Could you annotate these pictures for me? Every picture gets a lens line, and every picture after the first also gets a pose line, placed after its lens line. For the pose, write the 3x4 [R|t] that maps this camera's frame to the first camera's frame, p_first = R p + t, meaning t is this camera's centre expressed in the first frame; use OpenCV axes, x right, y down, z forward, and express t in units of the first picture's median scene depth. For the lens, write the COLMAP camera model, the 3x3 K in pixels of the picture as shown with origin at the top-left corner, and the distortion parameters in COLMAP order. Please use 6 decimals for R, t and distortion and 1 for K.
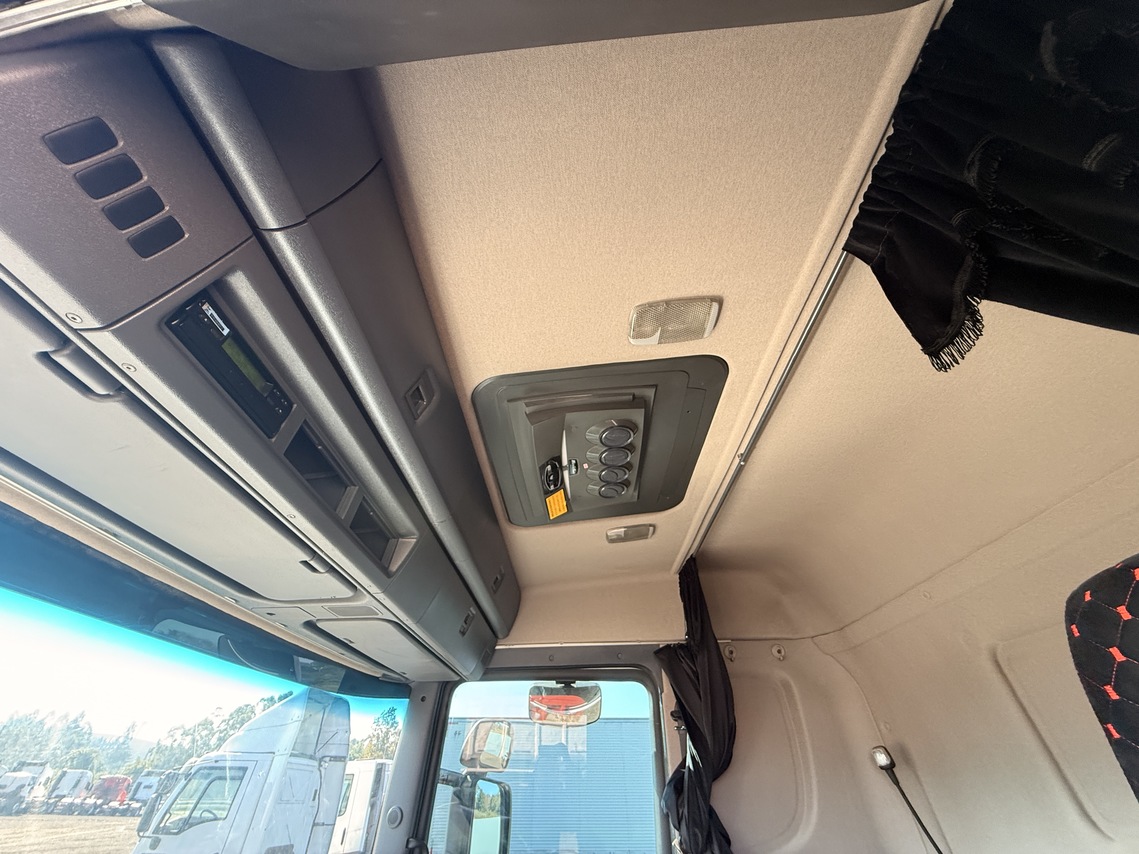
lens RADIAL K [[449.7, 0, 555.9], [0, 449.7, 425.8], [0, 0, 1]] dist [-0.001408, -0.000183]
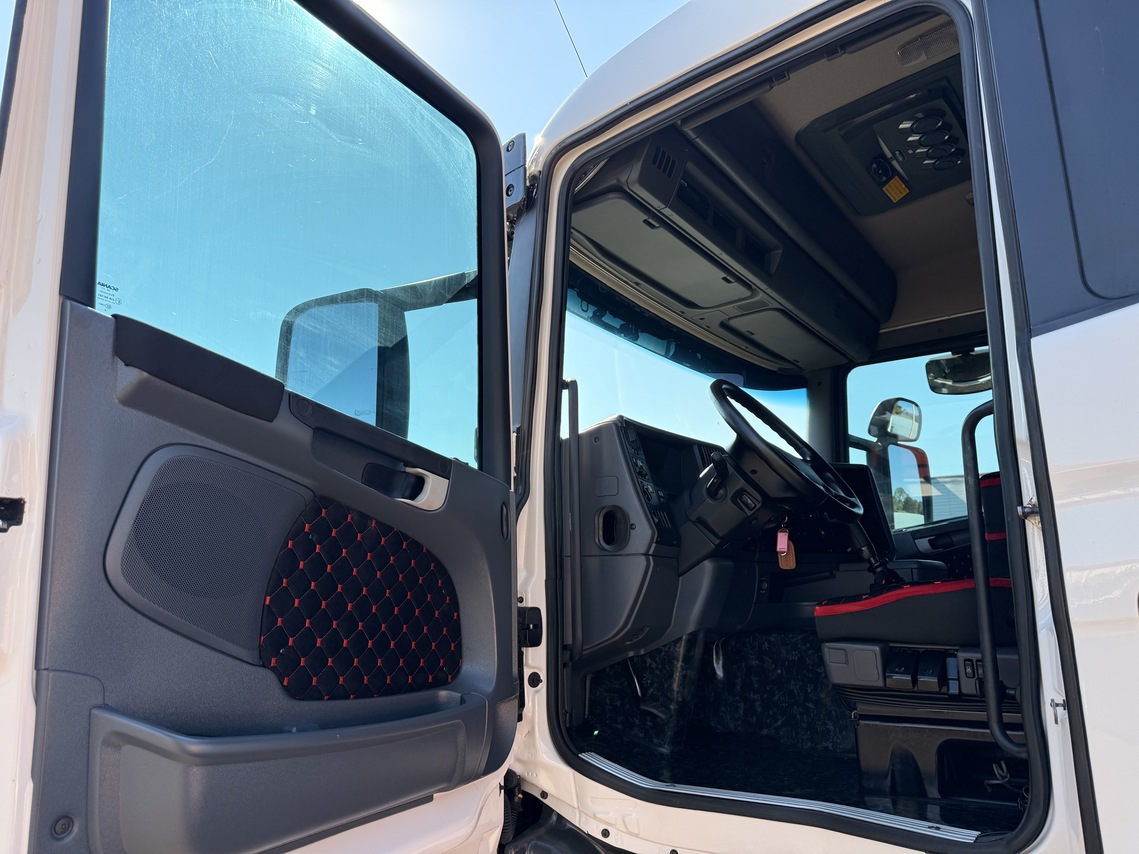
lens RADIAL K [[801.0, 0, 569.5], [0, 801.0, 427.0], [0, 0, 1]] dist [0.060394, -0.061574]
pose [[0.839682, -0.128367, -0.527690, 0.397060], [0.351054, 0.869663, 0.347055, -0.378886], [0.414362, -0.476663, 0.775304, -1.512146]]
